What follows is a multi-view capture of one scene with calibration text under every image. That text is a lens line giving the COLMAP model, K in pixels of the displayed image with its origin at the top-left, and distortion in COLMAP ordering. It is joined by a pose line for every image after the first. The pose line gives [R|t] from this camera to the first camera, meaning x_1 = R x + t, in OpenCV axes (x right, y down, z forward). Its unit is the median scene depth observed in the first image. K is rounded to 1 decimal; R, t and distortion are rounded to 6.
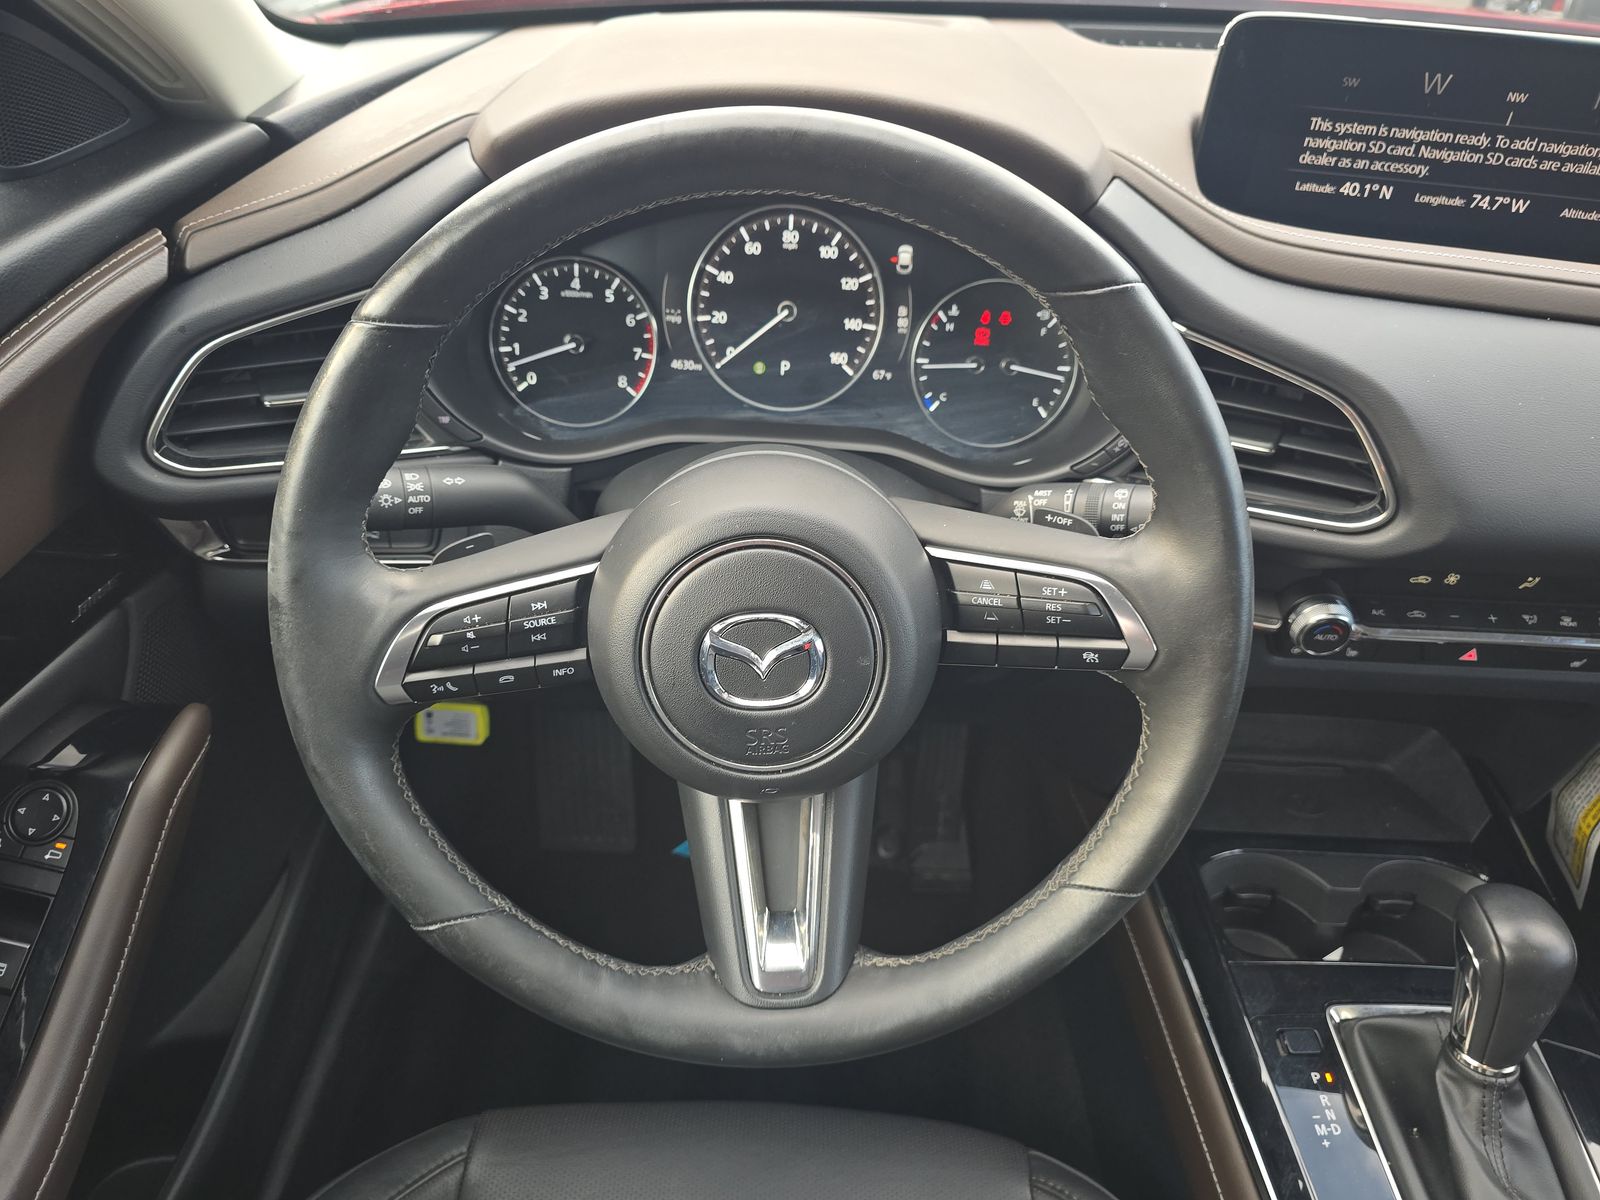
lens RADIAL K [[1069.2, 0, 790.9], [0, 1069.2, 580.4], [0, 0, 1]] dist [0.108012, -0.001121]
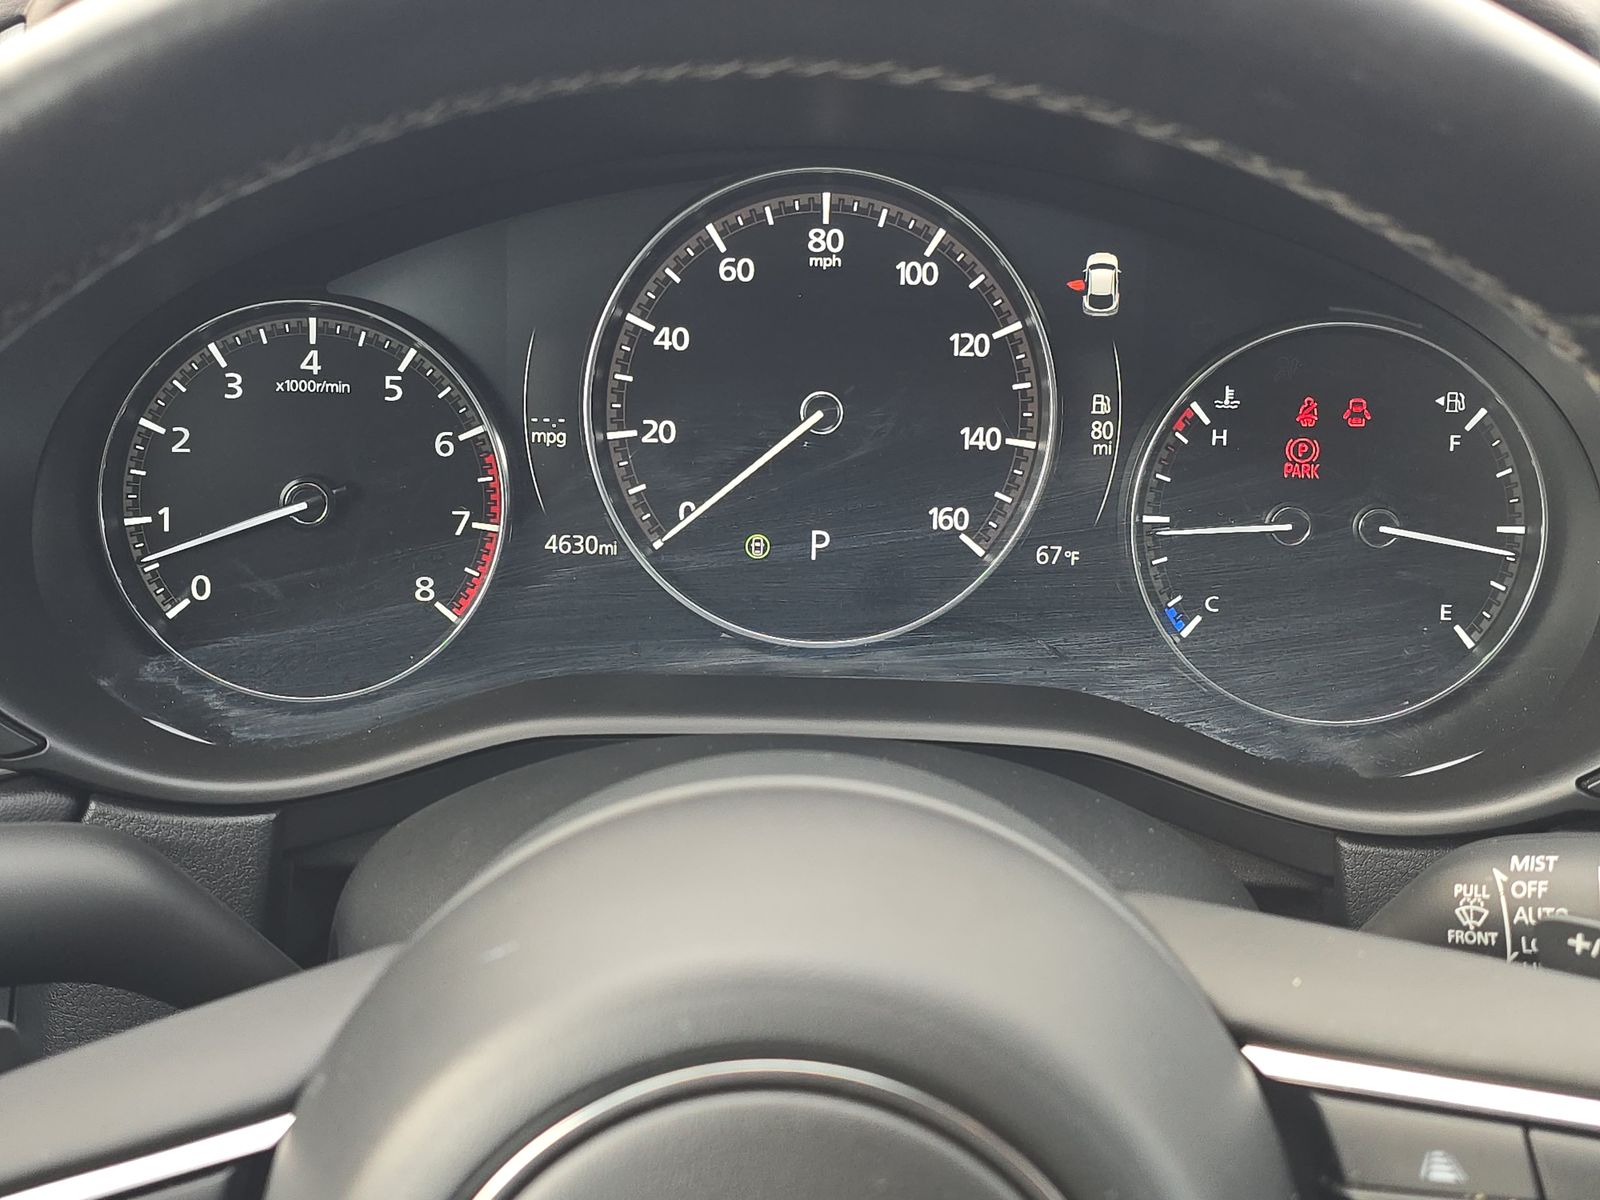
lens RADIAL K [[1069.2, 0, 790.9], [0, 1069.2, 580.4], [0, 0, 1]] dist [0.108012, -0.001121]
pose [[0.999108, -0.024973, -0.034047, -0.002745], [0.019587, 0.988455, -0.150246, -0.123677], [0.037406, 0.149445, 0.988062, 0.599244]]
